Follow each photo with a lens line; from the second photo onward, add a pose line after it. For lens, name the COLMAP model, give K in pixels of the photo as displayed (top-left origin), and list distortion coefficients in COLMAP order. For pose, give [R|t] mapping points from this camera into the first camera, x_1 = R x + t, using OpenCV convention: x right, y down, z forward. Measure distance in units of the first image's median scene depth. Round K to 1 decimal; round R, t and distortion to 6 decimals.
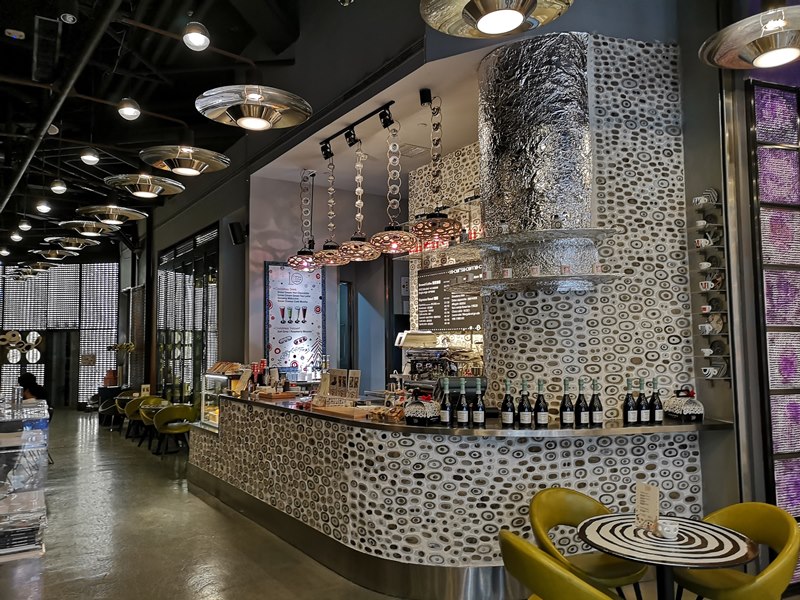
lens RADIAL K [[609.2, 0, 401.1], [0, 609.2, 297.3], [0, 0, 1]] dist [0.060502, -0.056249]
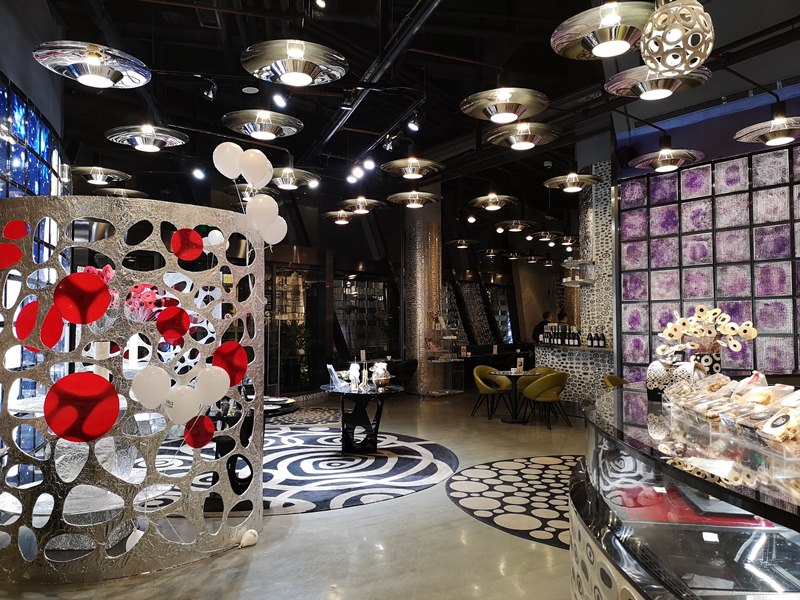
lens RADIAL K [[609.2, 0, 401.1], [0, 609.2, 297.3], [0, 0, 1]] dist [0.060502, -0.056249]
pose [[0.294083, -0.034734, -0.955148, 2.239278], [0.069205, 0.997490, -0.014966, 0.013131], [0.953271, -0.061700, 0.295749, -0.291362]]
